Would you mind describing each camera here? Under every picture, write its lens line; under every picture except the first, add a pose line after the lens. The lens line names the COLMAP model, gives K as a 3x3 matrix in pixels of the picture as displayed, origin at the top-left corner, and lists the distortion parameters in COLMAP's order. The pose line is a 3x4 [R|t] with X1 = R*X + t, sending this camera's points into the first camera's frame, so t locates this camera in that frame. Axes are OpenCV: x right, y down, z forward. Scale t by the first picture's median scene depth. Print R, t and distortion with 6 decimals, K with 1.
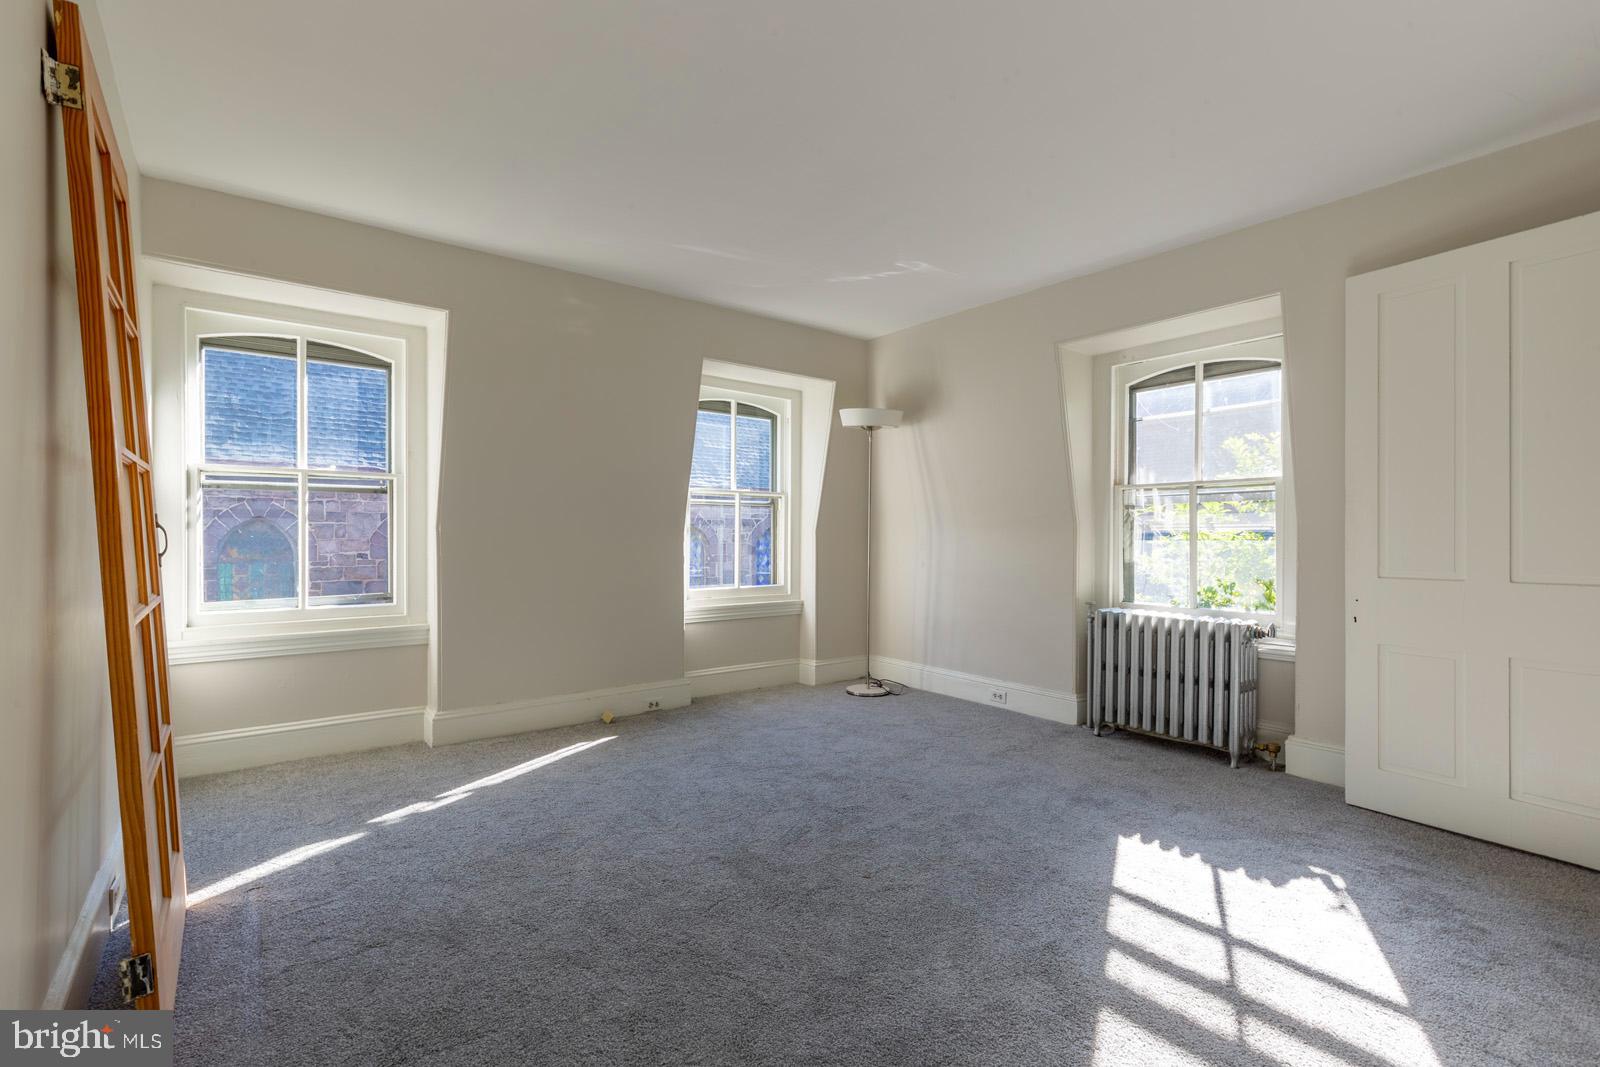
lens RADIAL K [[717.0, 0, 800.0], [0, 717.0, 533.5], [0, 0, 1]] dist [0.002550, -0.000325]
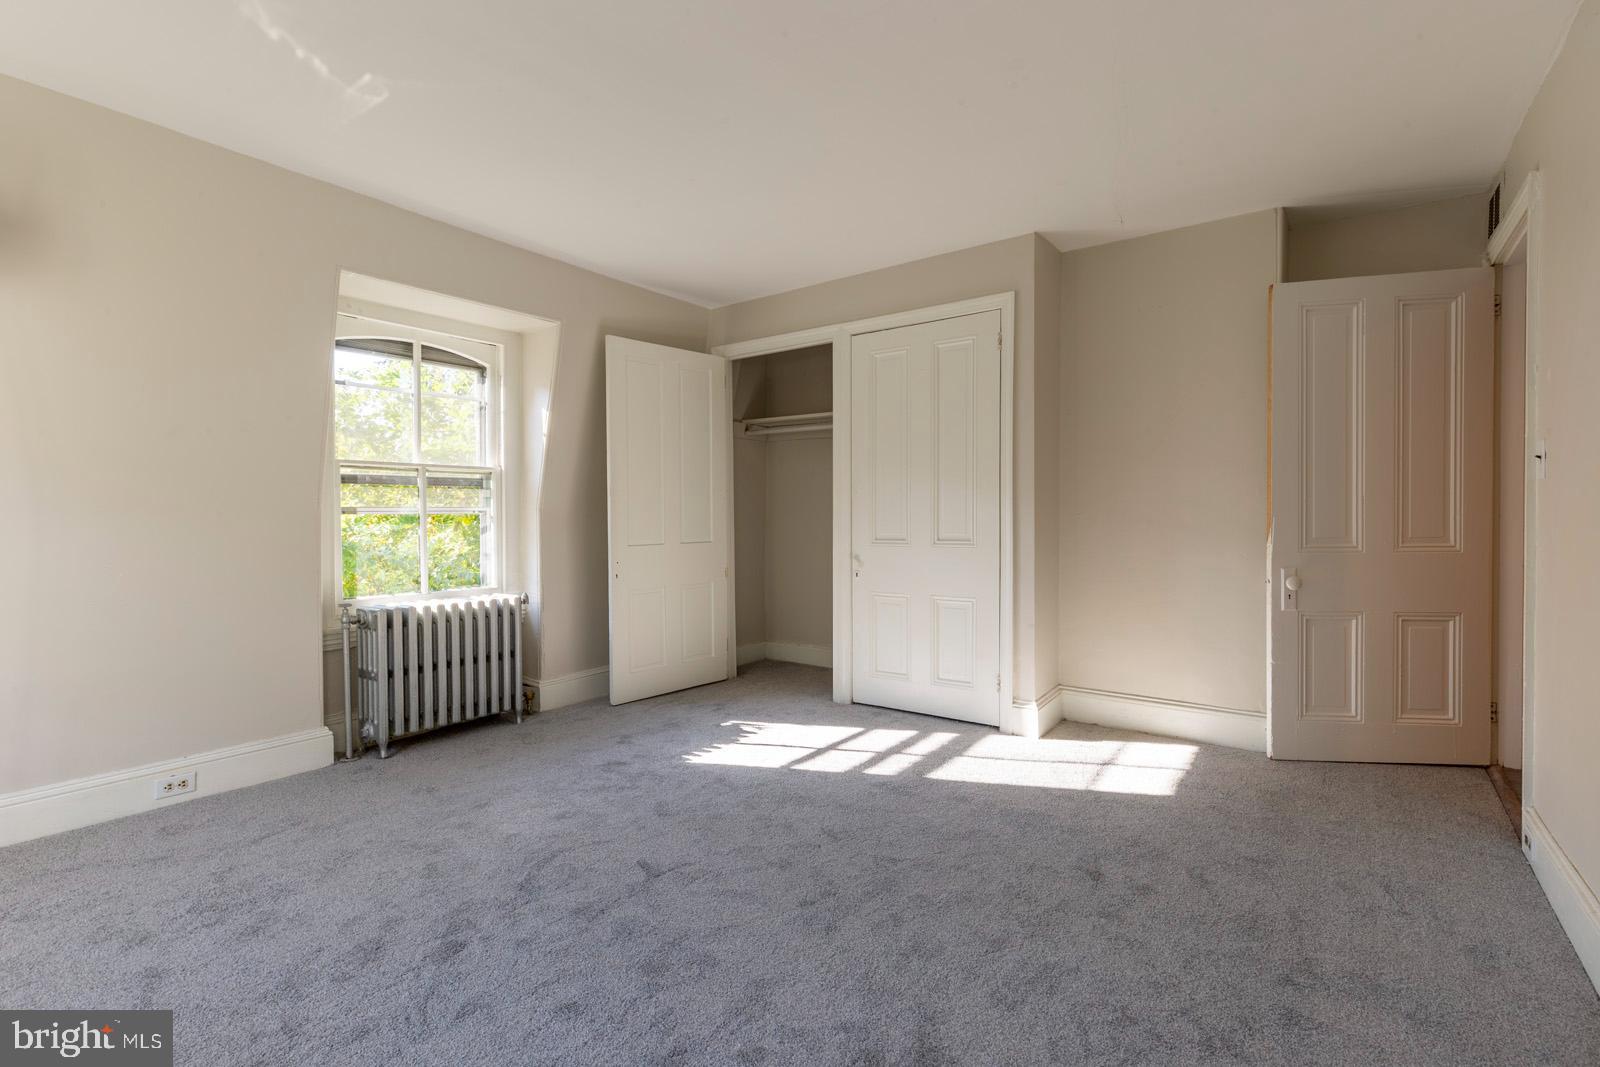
lens RADIAL K [[717.0, 0, 800.0], [0, 717.0, 533.5], [0, 0, 1]] dist [0.002550, -0.000325]
pose [[-0.256022, -0.028571, 0.966249, -0.522630], [0.003725, 0.999527, 0.030542, -0.006062], [-0.966664, 0.011418, -0.255795, 0.746882]]
